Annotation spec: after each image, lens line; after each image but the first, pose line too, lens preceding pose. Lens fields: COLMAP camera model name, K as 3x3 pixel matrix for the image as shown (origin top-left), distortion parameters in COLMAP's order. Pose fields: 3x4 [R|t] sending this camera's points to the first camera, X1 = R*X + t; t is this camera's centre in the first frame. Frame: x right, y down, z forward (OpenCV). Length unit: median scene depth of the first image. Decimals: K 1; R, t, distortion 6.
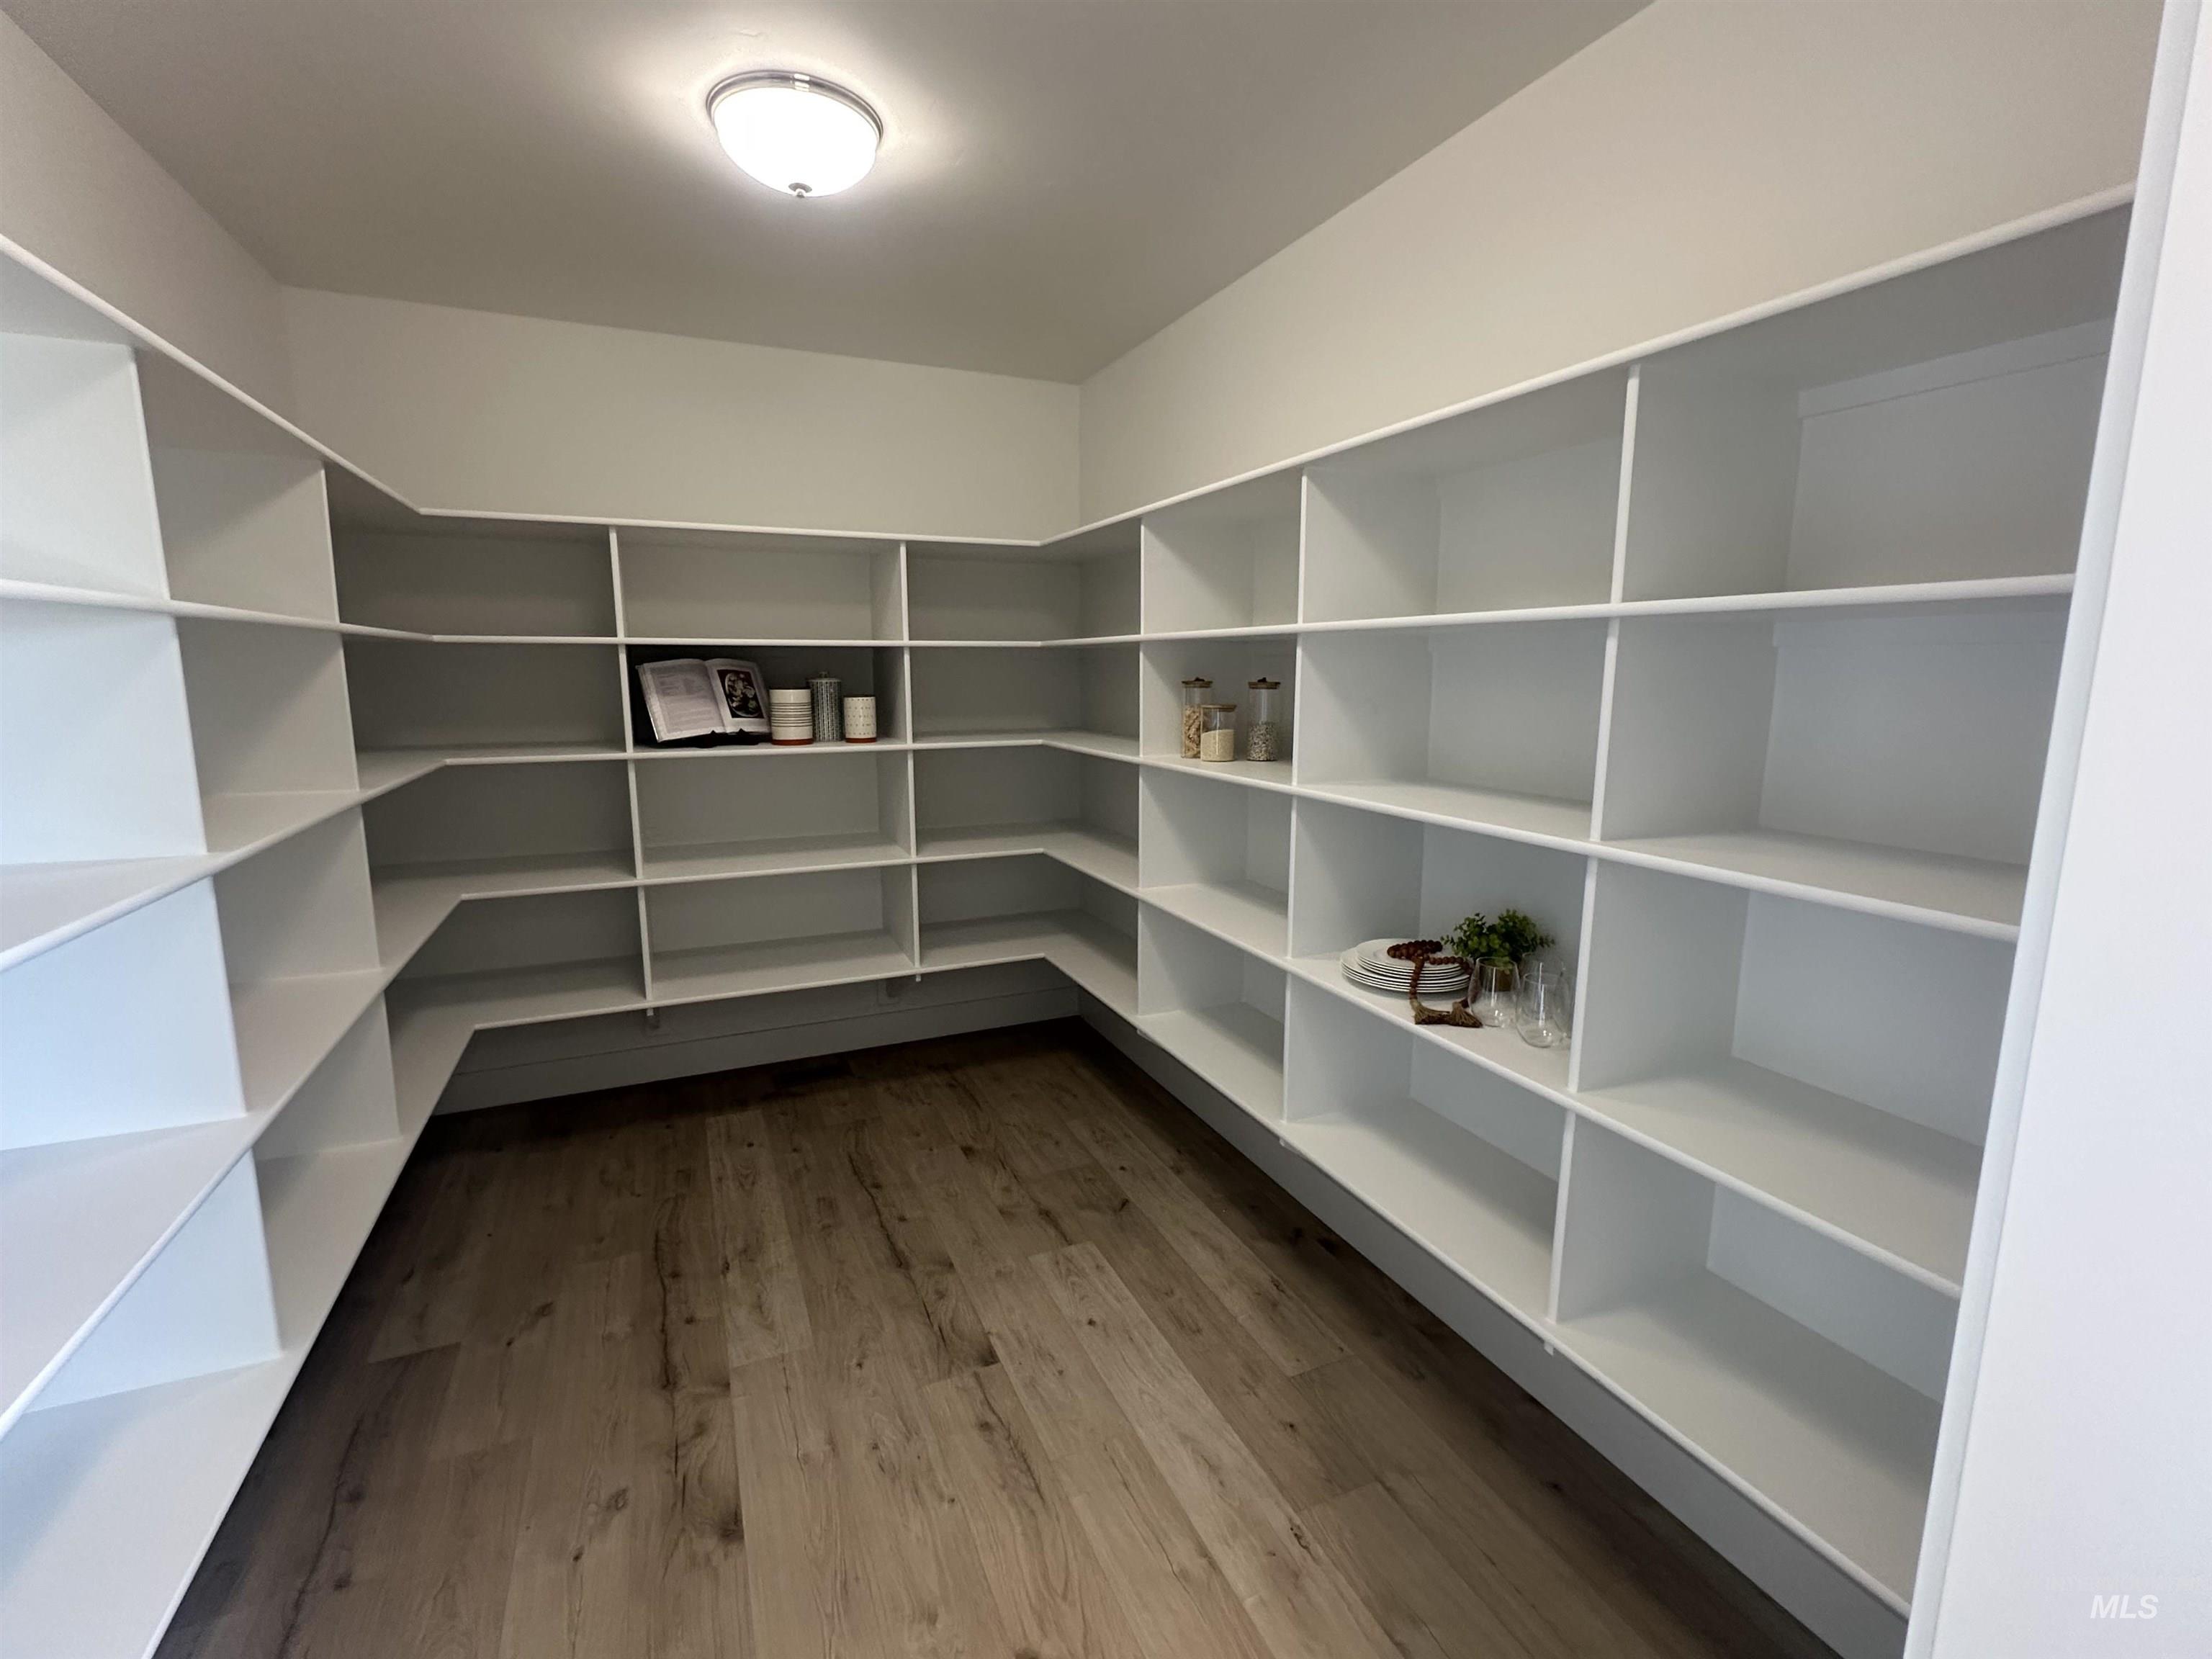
lens RADIAL K [[973.9, 0, 1112.7], [0, 973.9, 828.3], [0, 0, 1]] dist [-0.000321, 0.000287]
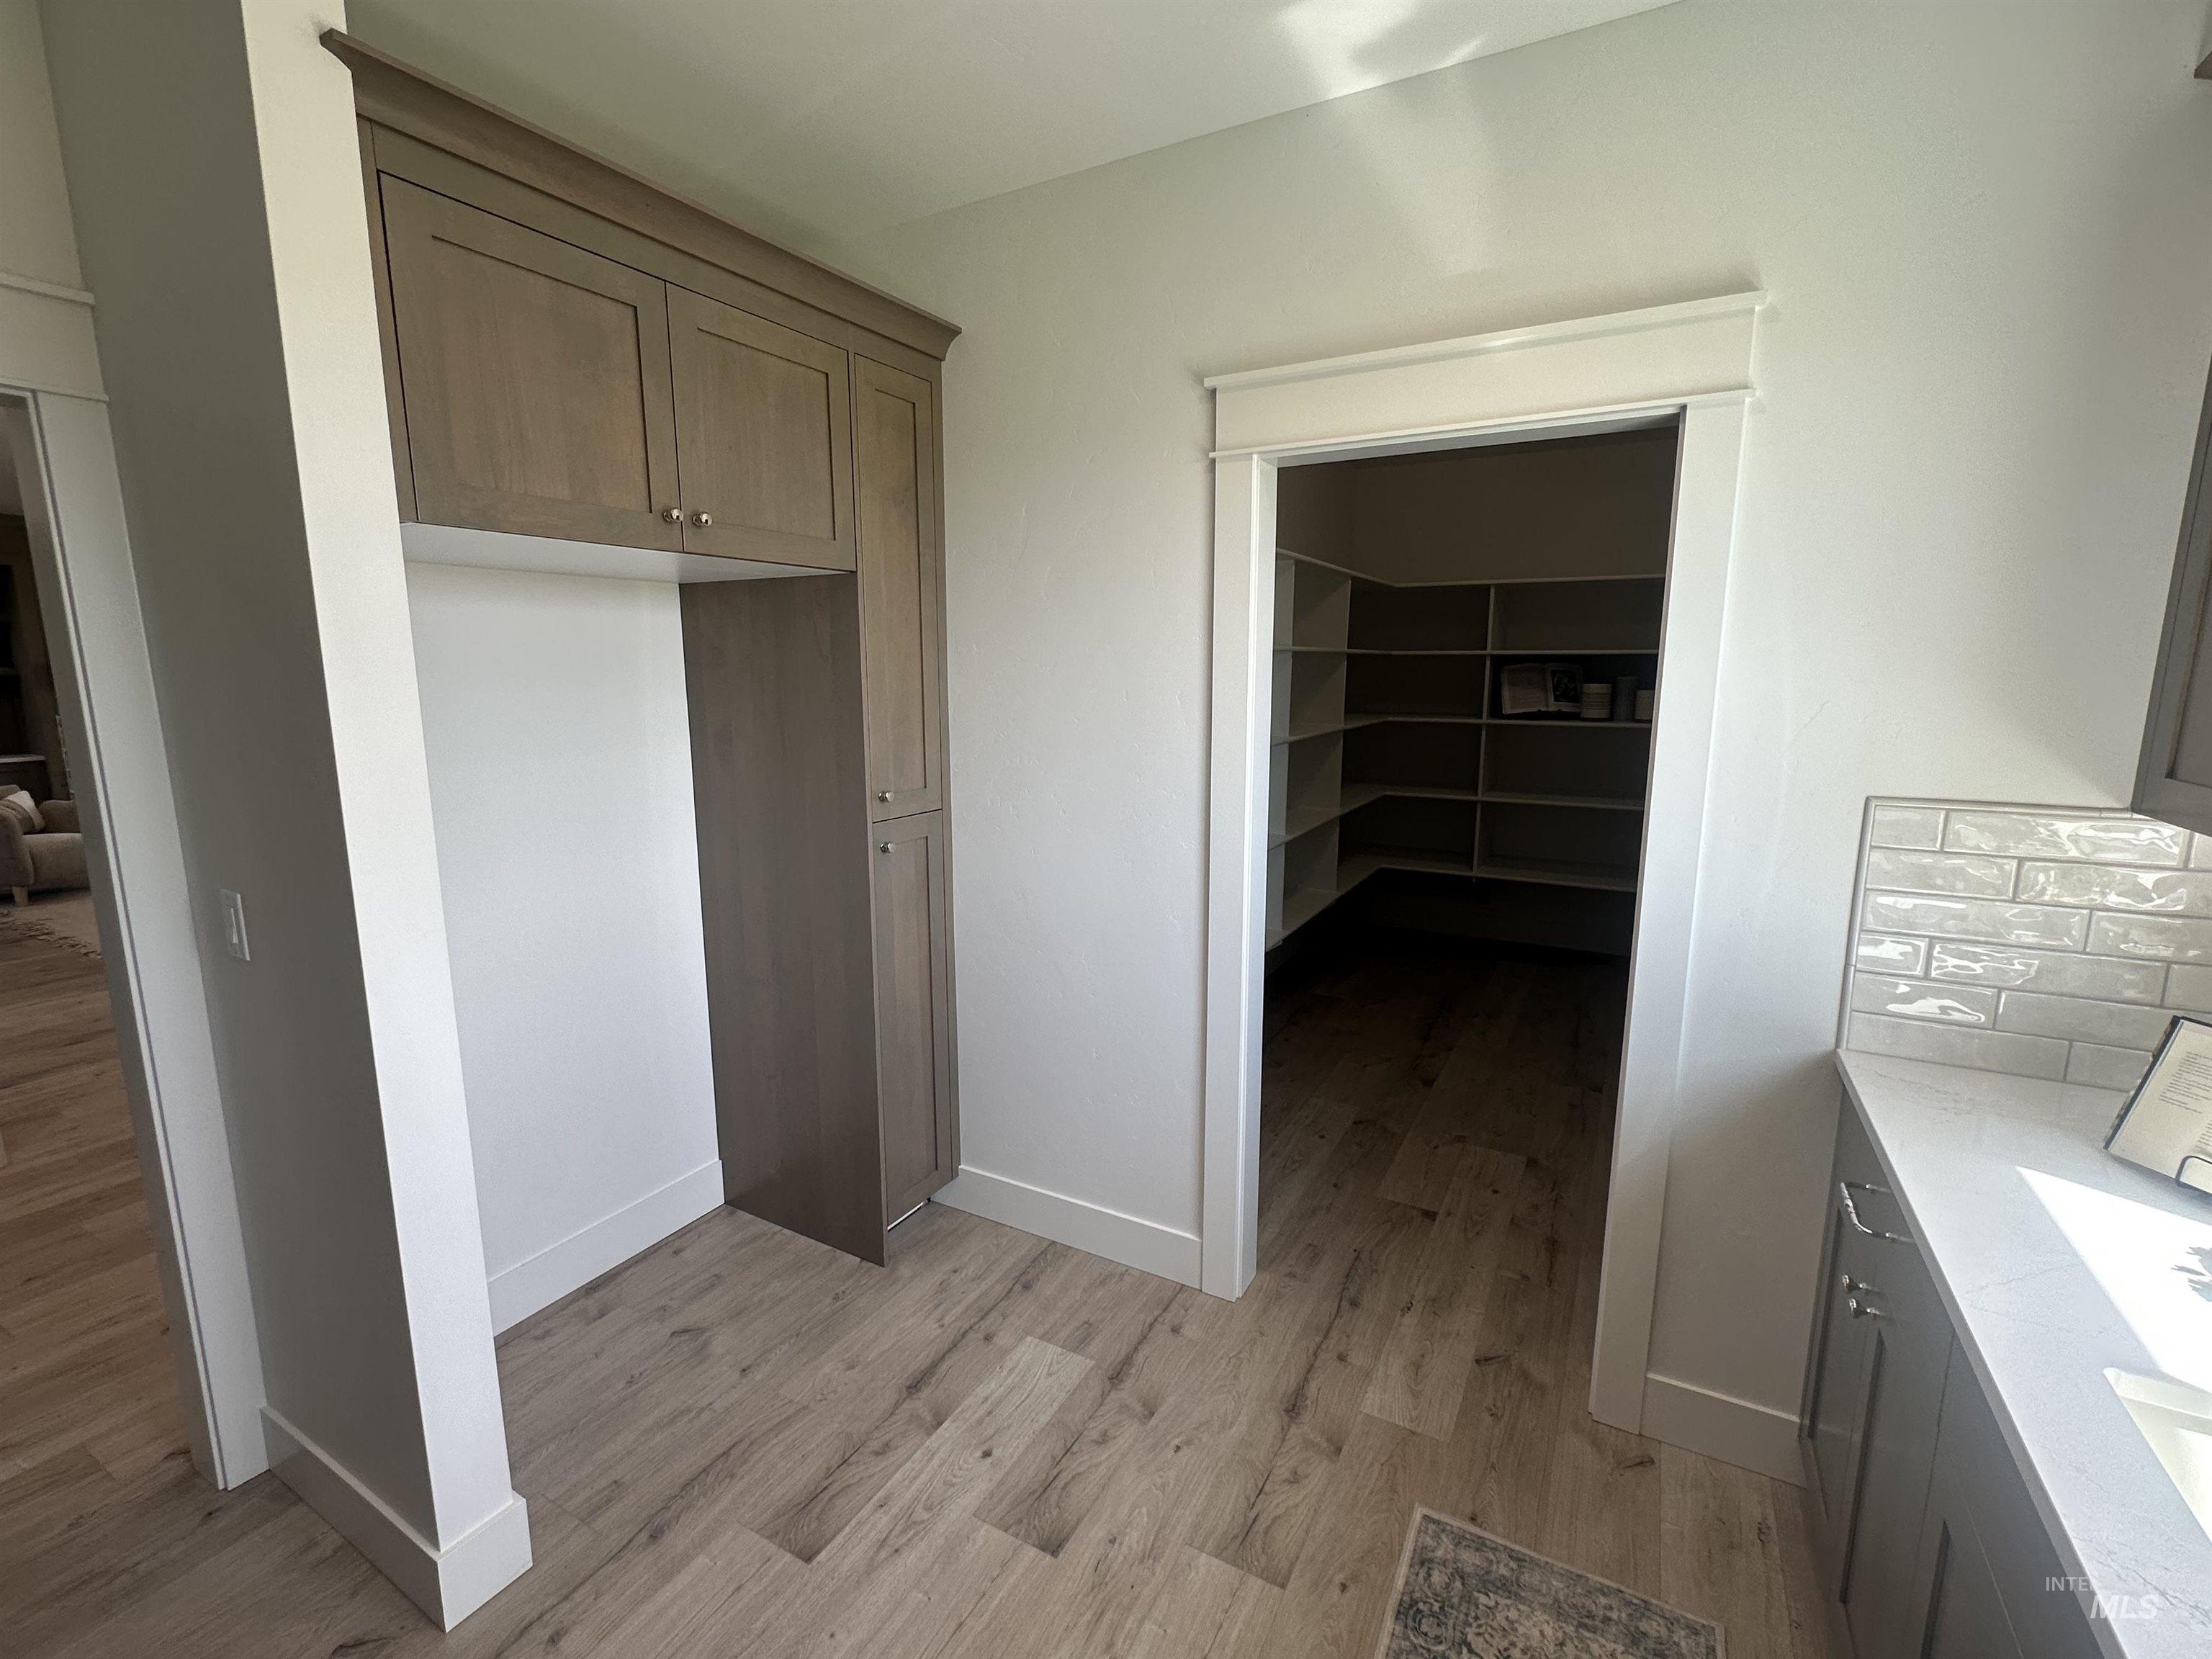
lens RADIAL K [[973.9, 0, 1103.2], [0, 973.9, 834.3], [0, 0, 1]] dist [-0.000321, 0.000287]
pose [[0.589271, 0.129431, -0.797501, 0.447627], [-0.130516, 0.989370, 0.064132, 0.088329], [0.797324, 0.066296, 0.599899, -0.474272]]
